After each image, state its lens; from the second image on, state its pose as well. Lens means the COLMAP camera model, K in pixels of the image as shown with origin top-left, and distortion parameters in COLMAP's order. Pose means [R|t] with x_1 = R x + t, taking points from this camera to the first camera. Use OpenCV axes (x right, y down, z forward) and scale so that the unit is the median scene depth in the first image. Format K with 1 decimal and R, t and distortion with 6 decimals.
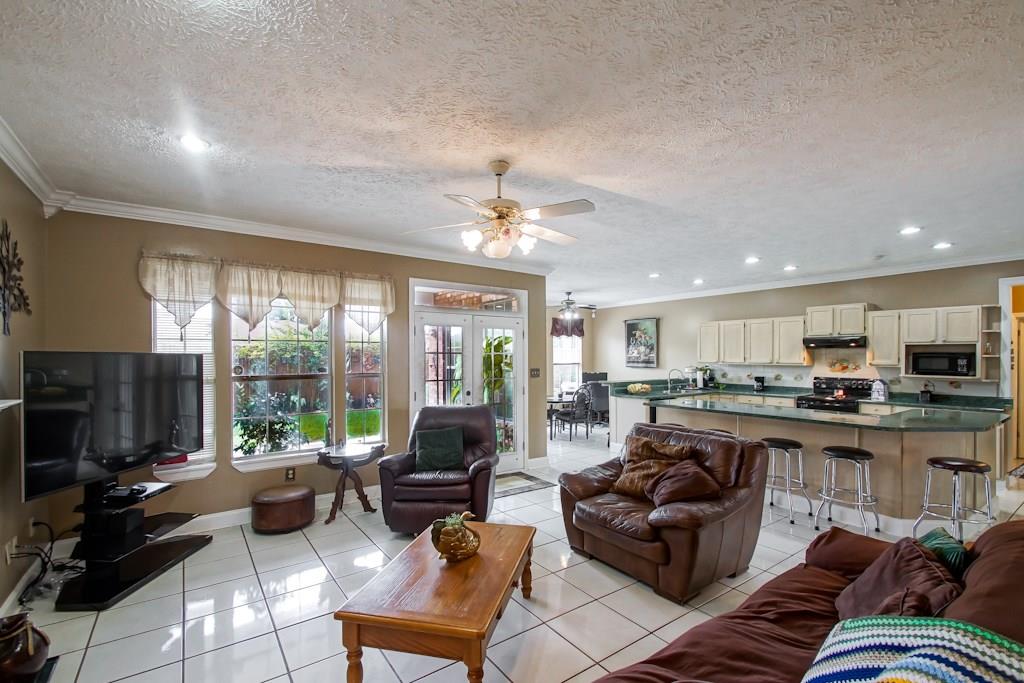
lens RADIAL K [[477.8, 0, 508.9], [0, 477.8, 356.4], [0, 0, 1]] dist [0.013930, -0.003808]
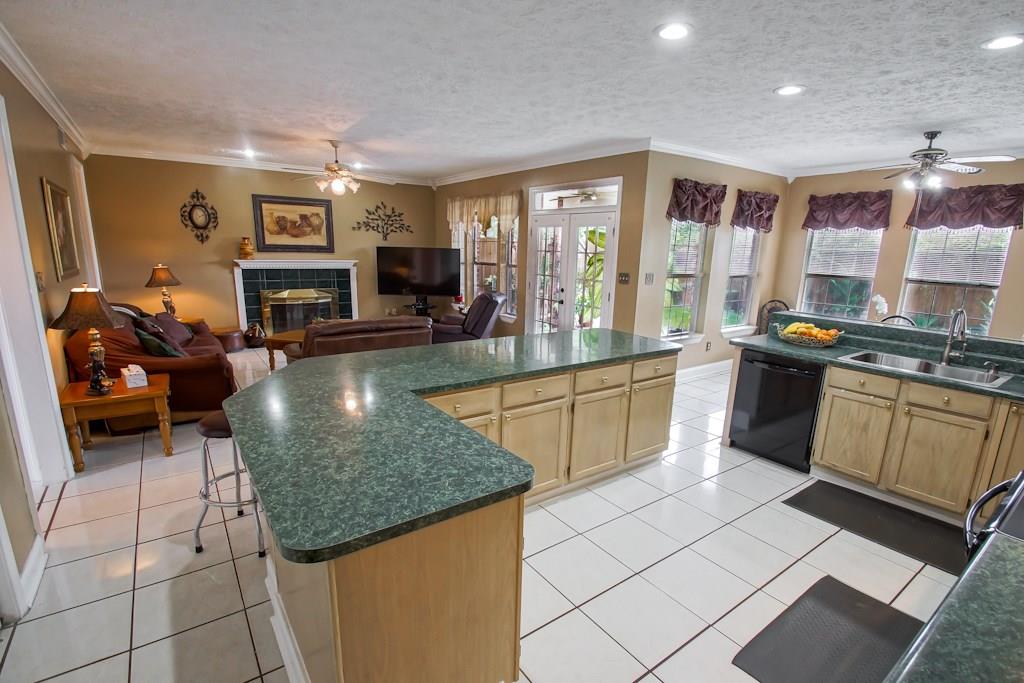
lens RADIAL K [[488.3, 0, 525.3], [0, 488.3, 357.6], [0, 0, 1]] dist [-0.005279, -0.003011]
pose [[-0.012006, 0.229206, -0.973304, 0.895275], [-0.022456, 0.973067, 0.229427, -0.022569], [0.999676, 0.024611, -0.006535, 0.810124]]
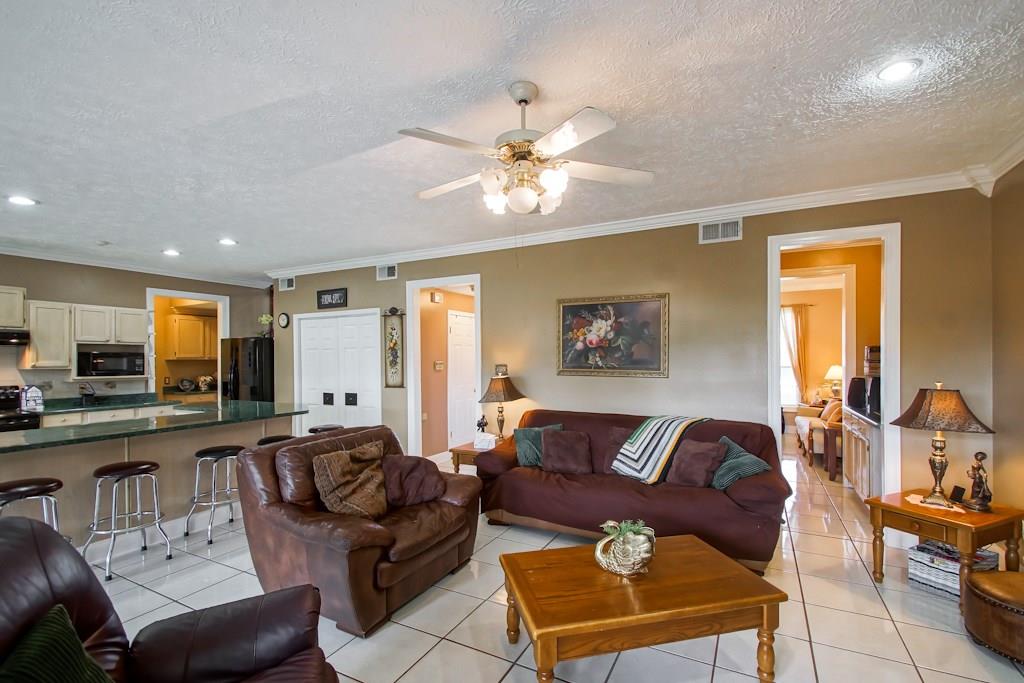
lens RADIAL K [[477.8, 0, 525.2], [0, 477.8, 357.2], [0, 0, 1]] dist [0.013930, -0.003808]
pose [[-0.448536, 0.007460, 0.893733, -0.322661], [0.012420, 0.999921, -0.002112, 0.012768], [-0.893678, 0.010153, -0.448594, 0.627231]]
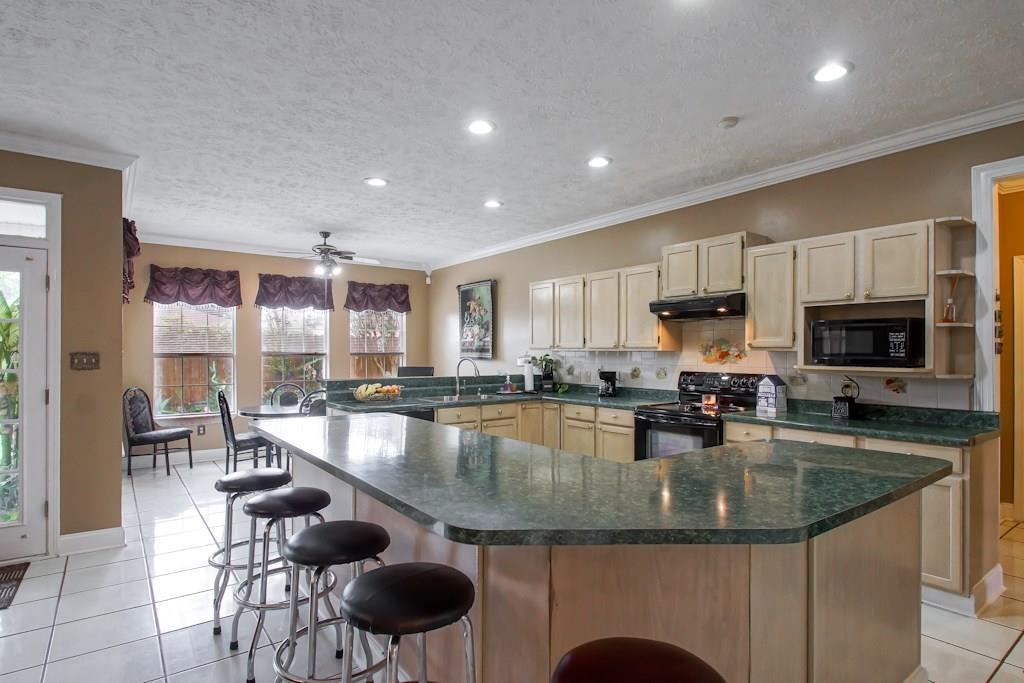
lens RADIAL K [[554.9, 0, 516.0], [0, 554.9, 350.8], [0, 0, 1]] dist [0.006385, 0.000142]
pose [[0.999884, 0.002834, 0.014984, 0.481462], [-0.002747, 0.999980, -0.005775, 0.025041], [-0.015000, 0.005733, 0.999871, 0.393242]]
